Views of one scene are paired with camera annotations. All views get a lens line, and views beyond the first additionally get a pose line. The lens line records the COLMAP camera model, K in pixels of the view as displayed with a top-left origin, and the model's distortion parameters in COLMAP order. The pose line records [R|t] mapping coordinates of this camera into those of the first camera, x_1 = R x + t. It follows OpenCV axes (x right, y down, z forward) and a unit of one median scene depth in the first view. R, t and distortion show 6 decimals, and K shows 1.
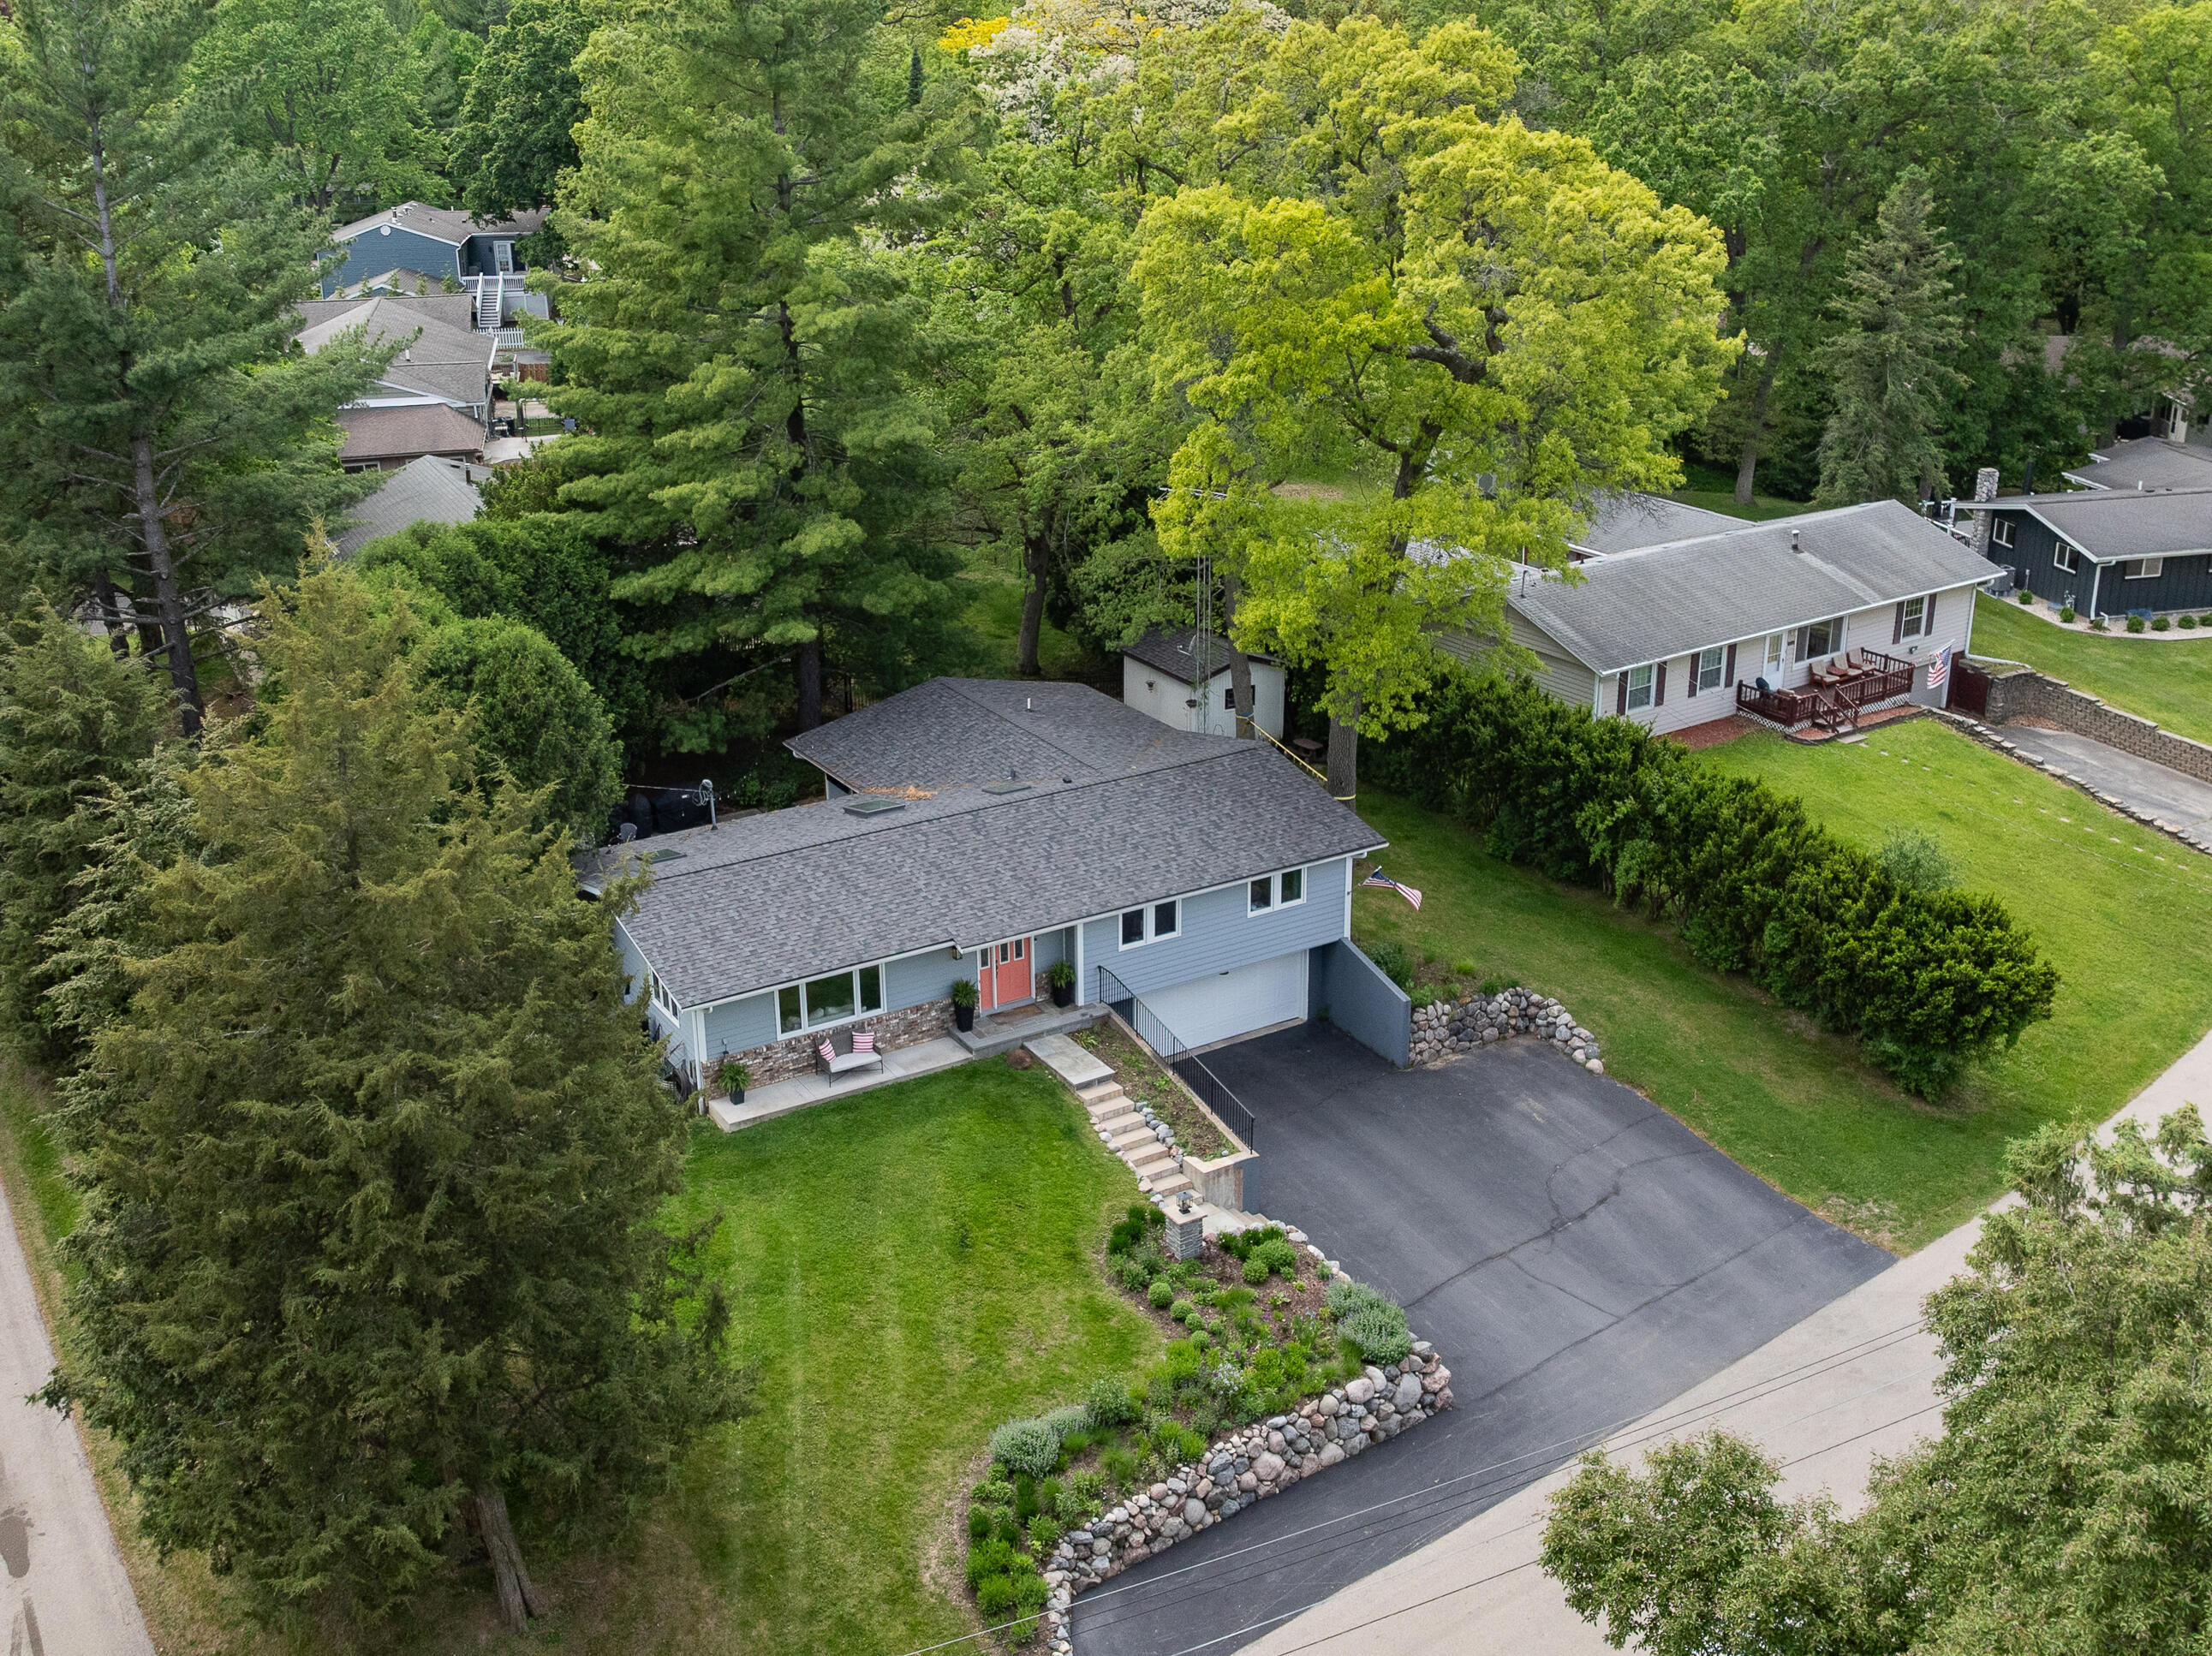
lens RADIAL K [[2356.0, 0, 1106.0], [0, 2356.0, 828.0], [0, 0, 1]] dist [-0.007510, 0.001441]
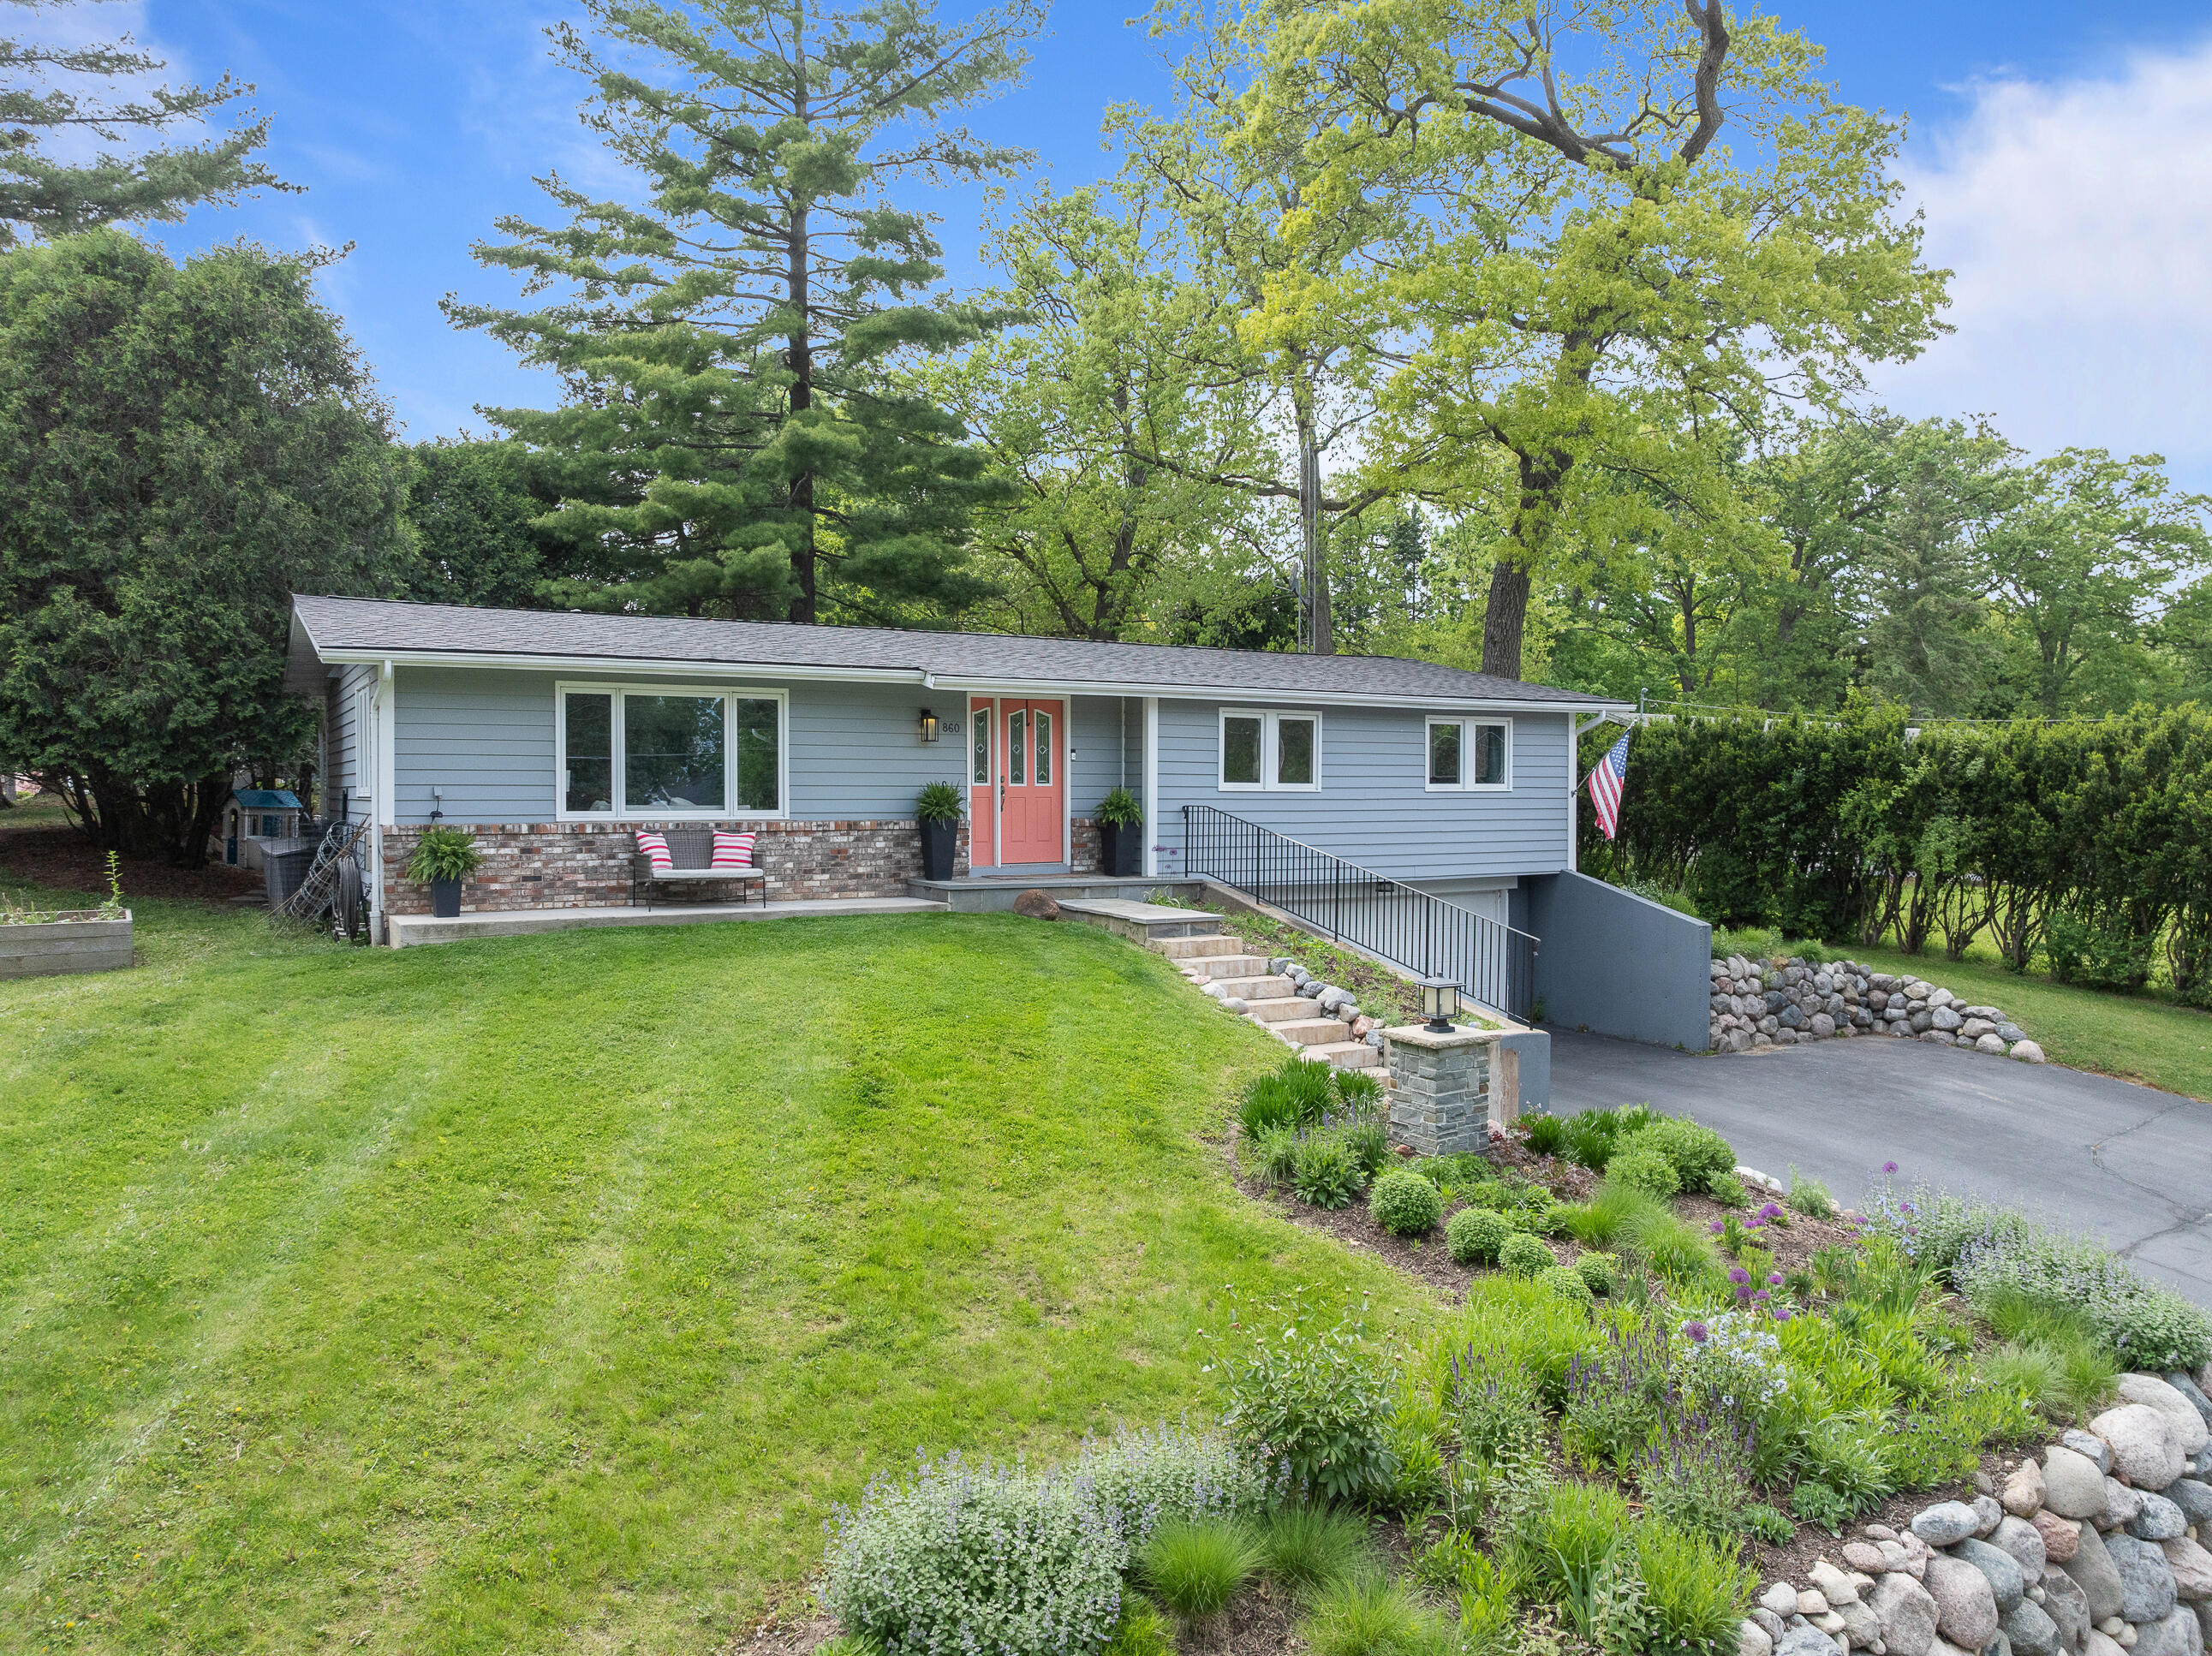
lens RADIAL K [[1565.6, 0, 1106.0], [0, 1565.6, 828.0], [0, 0, 1]] dist [-0.033658, 0.006113]
pose [[0.999821, 0.010039, -0.016037, -0.016569], [-0.014924, 0.939468, -0.342311, 0.202114], [0.011630, 0.342489, 0.939450, 0.682797]]
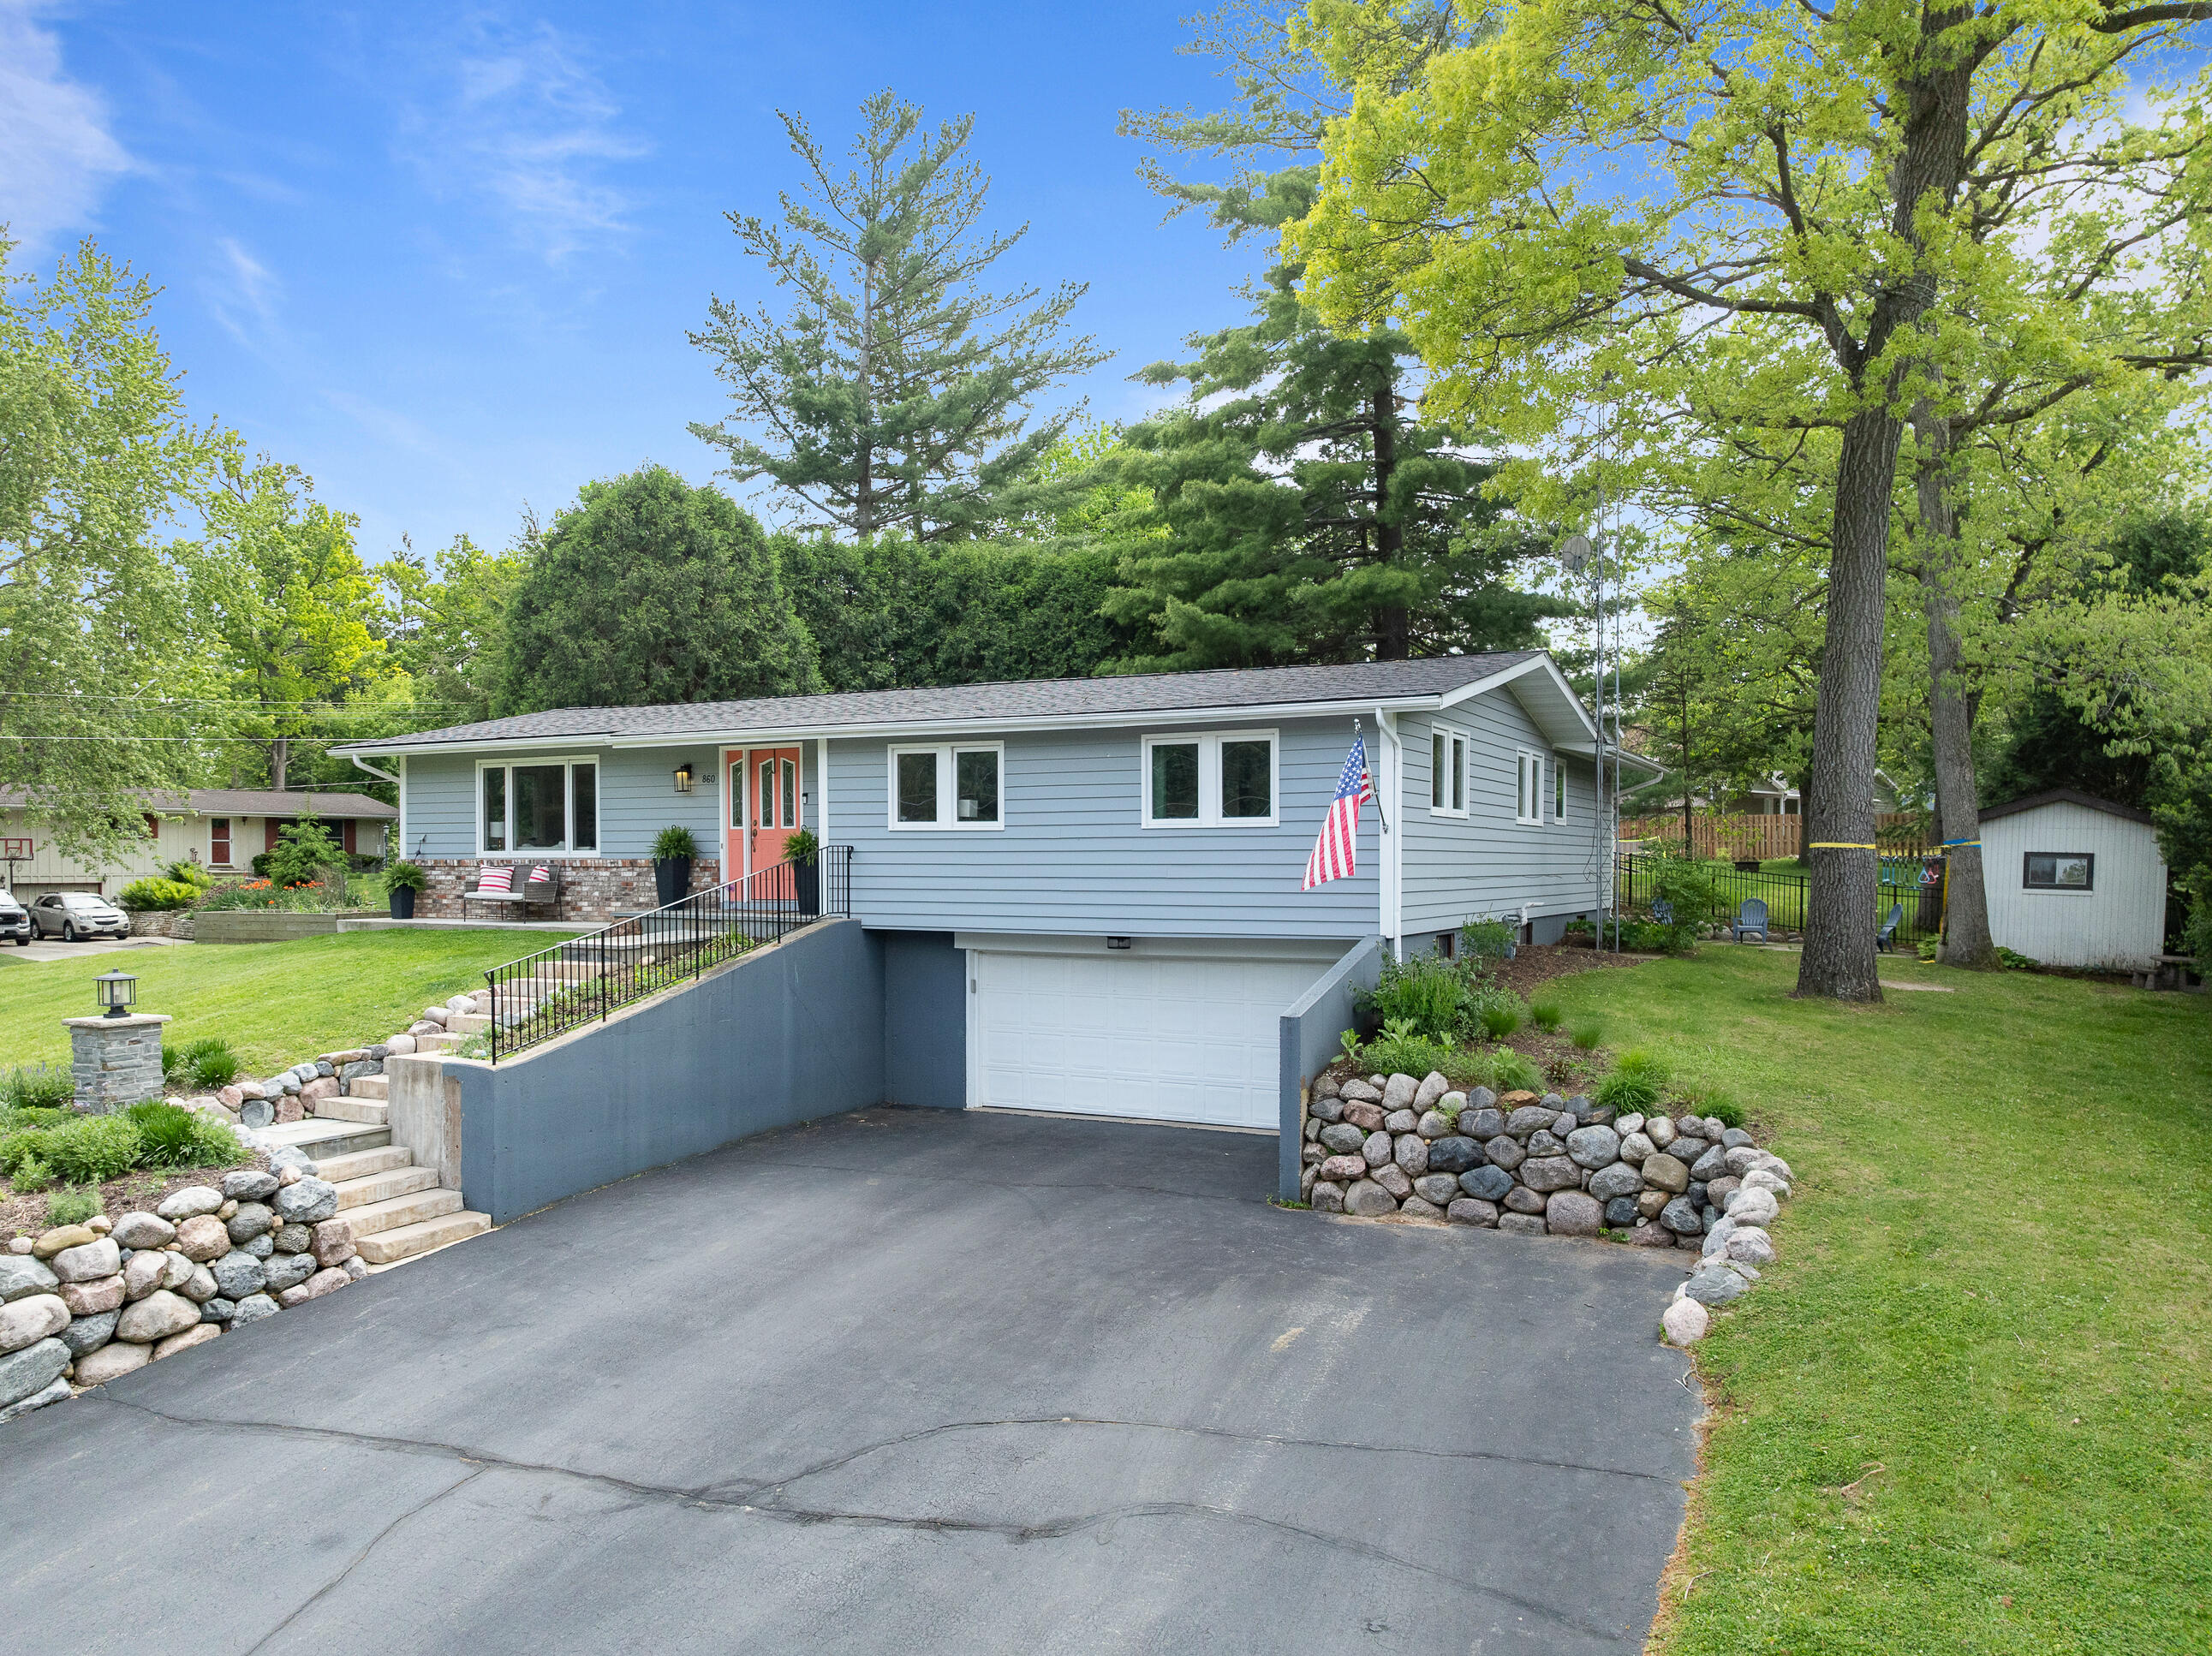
lens RADIAL K [[1558.8, 0, 1109.1], [0, 1558.8, 956.3], [0, 0, 1]] dist [-0.025452, 0.000492]
pose [[0.519961, 0.061624, -0.851964, 0.366573], [-0.315709, 0.940634, -0.124642, 0.115800], [0.793706, 0.333781, 0.508548, 0.913602]]
